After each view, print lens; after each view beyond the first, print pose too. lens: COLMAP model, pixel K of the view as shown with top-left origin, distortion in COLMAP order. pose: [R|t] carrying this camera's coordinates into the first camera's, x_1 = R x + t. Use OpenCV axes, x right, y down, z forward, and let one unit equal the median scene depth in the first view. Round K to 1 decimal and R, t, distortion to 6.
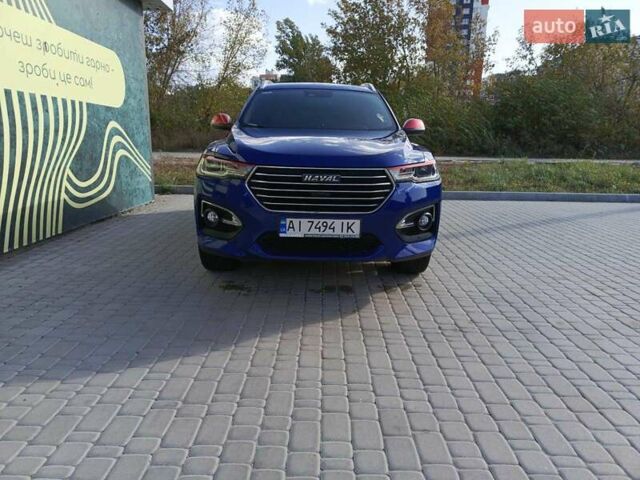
lens RADIAL K [[447.3, 0, 320.0], [0, 447.3, 240.0], [0, 0, 1]] dist [0.066365, -0.004498]
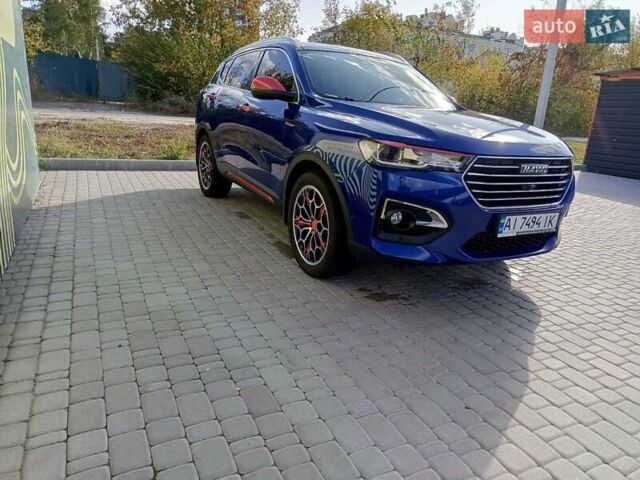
lens RADIAL K [[447.3, 0, 320.0], [0, 447.3, 240.0], [0, 0, 1]] dist [0.066365, -0.004498]
pose [[0.883963, -0.088755, 0.459056, -0.804226], [0.050249, 0.994165, 0.095455, -0.104387], [-0.464849, -0.061312, 0.883264, 0.379790]]
